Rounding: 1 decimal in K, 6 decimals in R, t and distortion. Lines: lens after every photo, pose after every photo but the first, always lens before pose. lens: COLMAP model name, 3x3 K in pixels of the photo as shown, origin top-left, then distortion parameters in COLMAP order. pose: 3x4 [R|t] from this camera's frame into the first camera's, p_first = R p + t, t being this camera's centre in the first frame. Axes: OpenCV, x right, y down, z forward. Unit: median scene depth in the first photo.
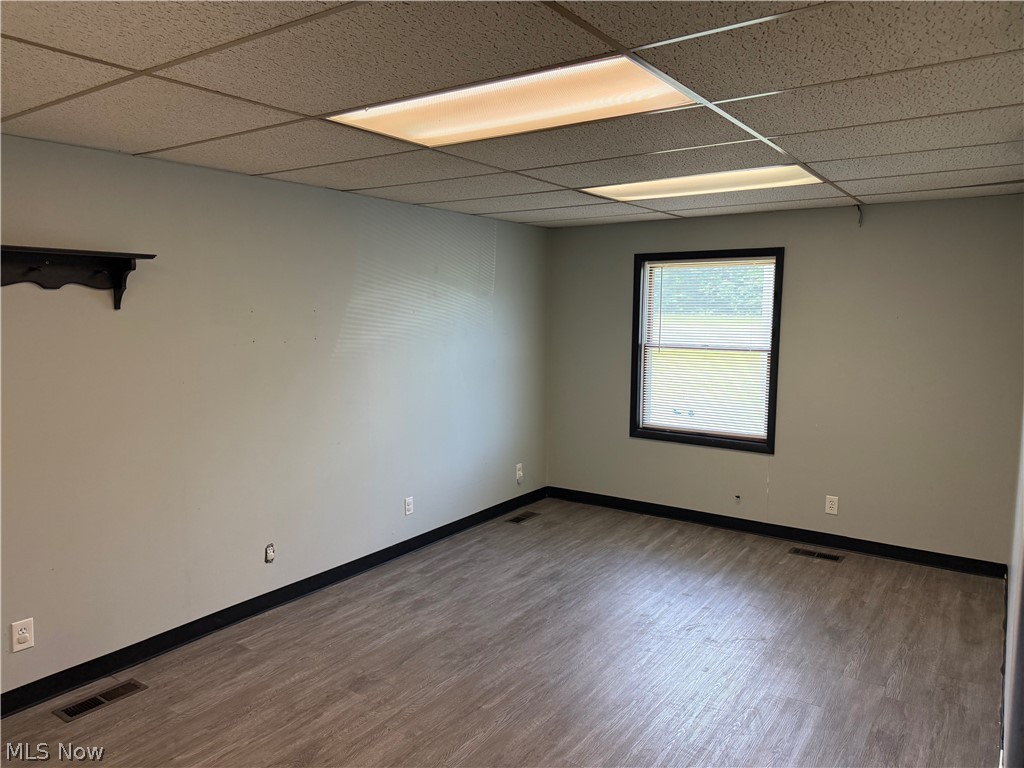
lens RADIAL K [[728.4, 0, 514.9], [0, 728.4, 387.6], [0, 0, 1]] dist [0.061815, -0.076715]
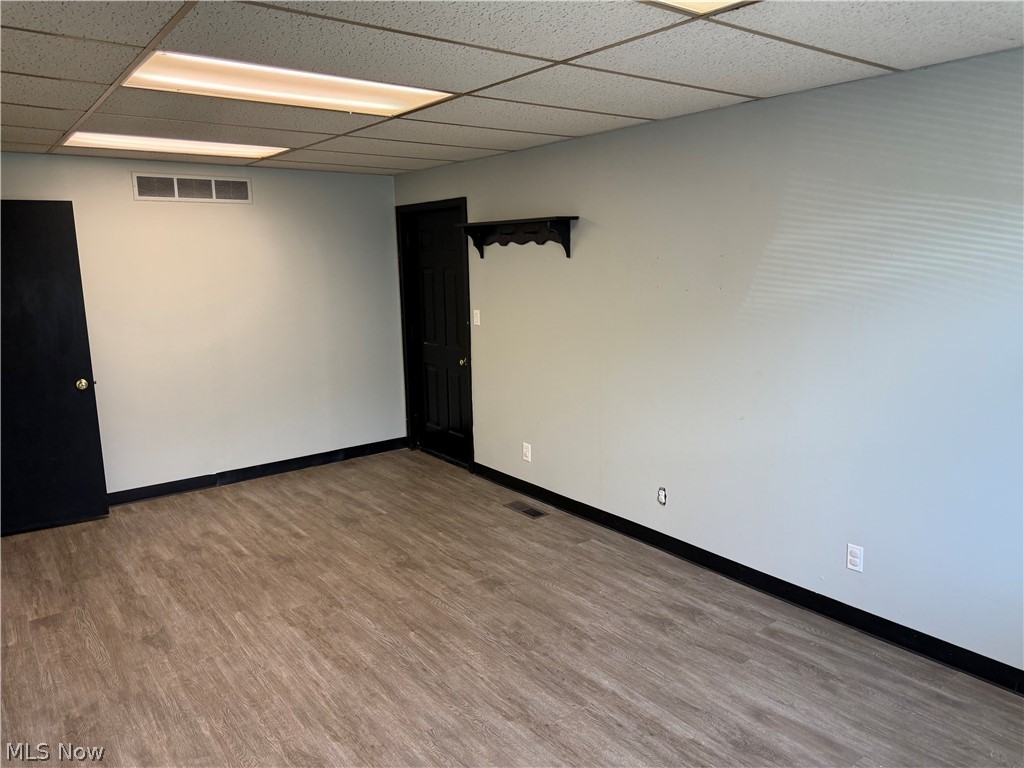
lens RADIAL K [[728.4, 0, 520.8], [0, 728.4, 381.8], [0, 0, 1]] dist [0.061815, -0.076715]
pose [[-0.311548, 0.163309, -0.936092, 0.685041], [-0.089957, 0.975628, 0.200146, -0.121376], [0.945963, 0.146563, -0.289264, 1.134167]]
